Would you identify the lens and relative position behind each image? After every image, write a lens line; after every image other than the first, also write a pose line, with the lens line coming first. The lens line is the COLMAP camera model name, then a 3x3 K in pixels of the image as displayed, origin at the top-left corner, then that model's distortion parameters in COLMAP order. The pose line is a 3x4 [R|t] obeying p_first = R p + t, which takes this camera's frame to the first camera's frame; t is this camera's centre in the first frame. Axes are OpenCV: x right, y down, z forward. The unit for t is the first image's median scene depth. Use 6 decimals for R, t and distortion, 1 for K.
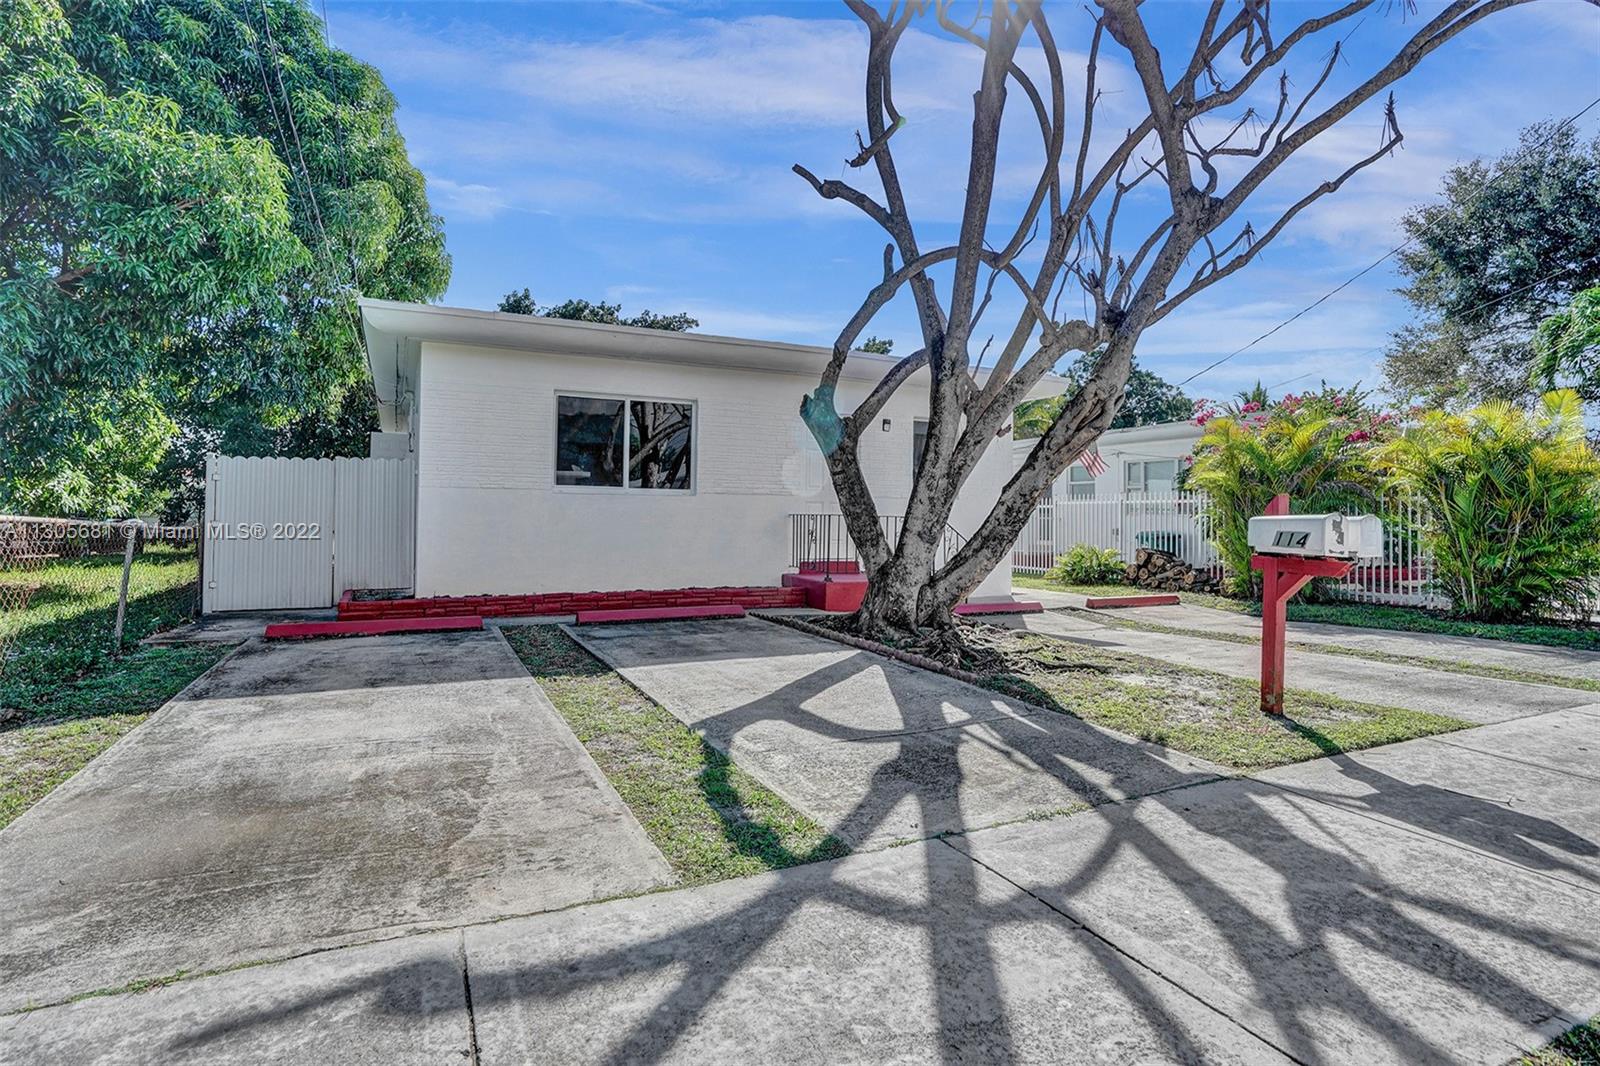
lens RADIAL K [[795.9, 0, 797.2], [0, 795.9, 496.4], [0, 0, 1]] dist [-0.048017, 0.020213]
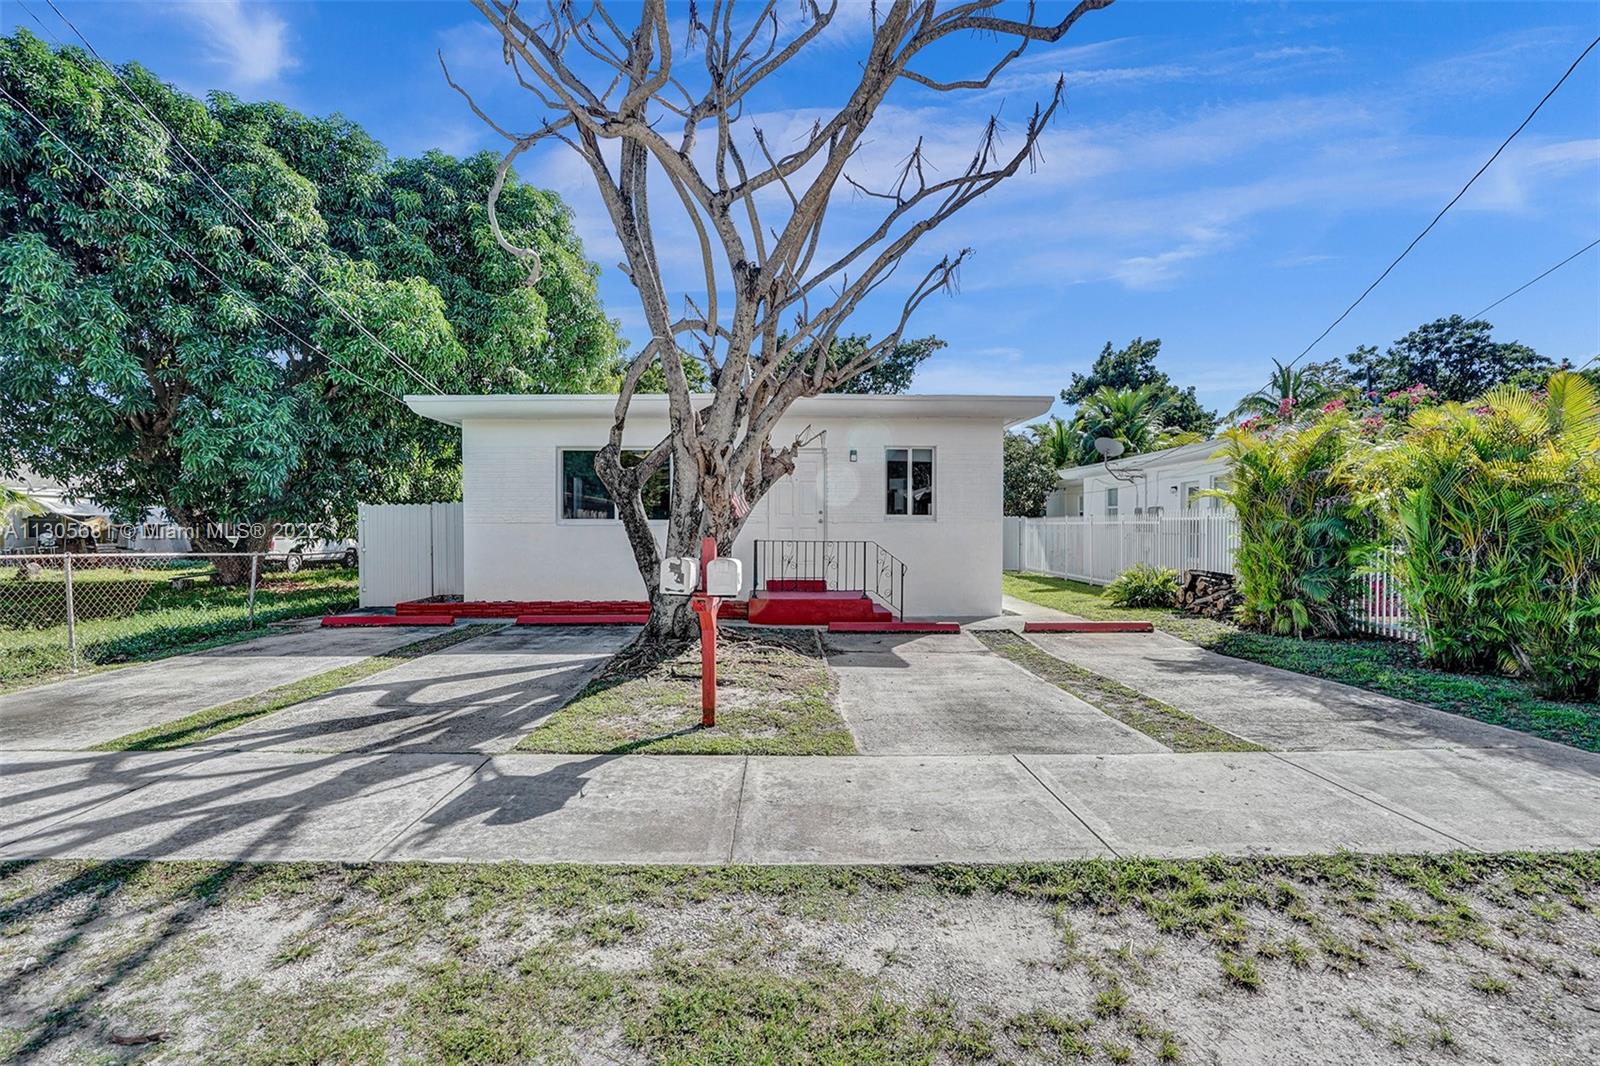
lens RADIAL K [[767.1, 0, 800.0], [0, 767.1, 533.0], [0, 0, 1]] dist [-0.051352, 0.022186]
pose [[0.910870, -0.007994, -0.412615, 1.575005], [0.022223, 0.999312, 0.029698, -0.054474], [0.412094, -0.036221, 0.910421, 0.027525]]
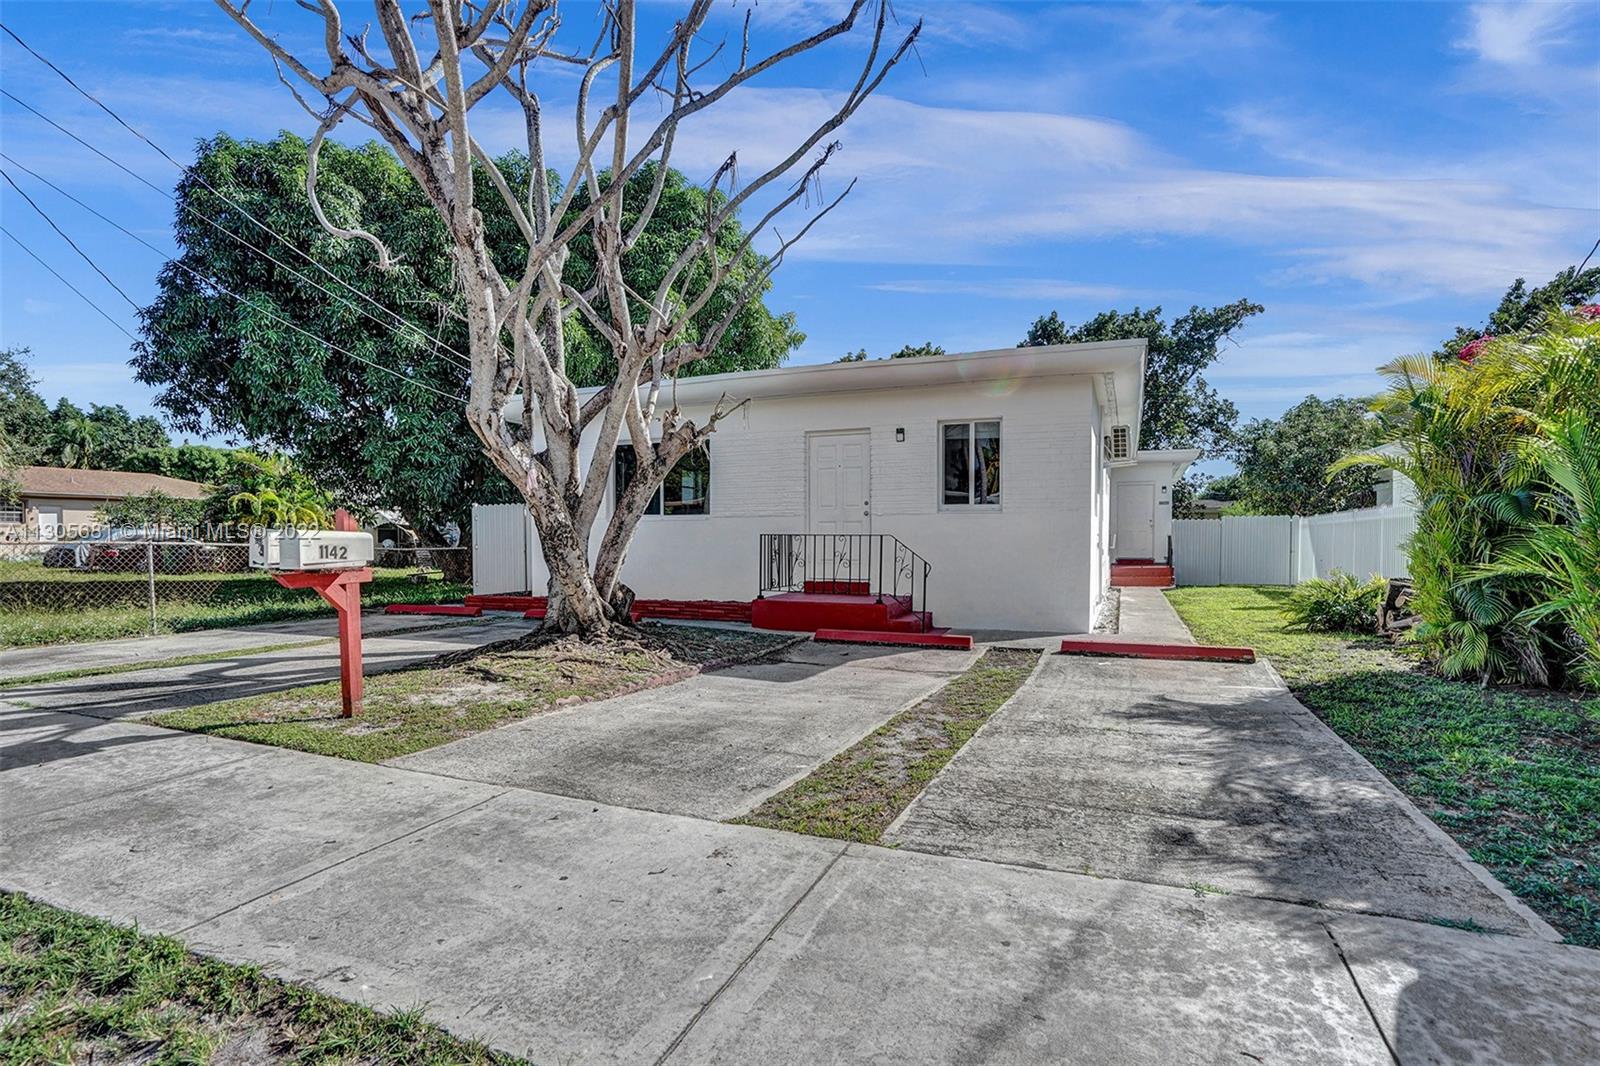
lens RADIAL K [[798.1, 0, 801.3], [0, 798.1, 559.0], [0, 0, 1]] dist [-0.054067, 0.025823]
pose [[0.668466, 0.005423, -0.743723, 2.365756], [0.031094, 0.998895, 0.035232, 0.057795], [0.743093, -0.046677, 0.667559, 0.976196]]
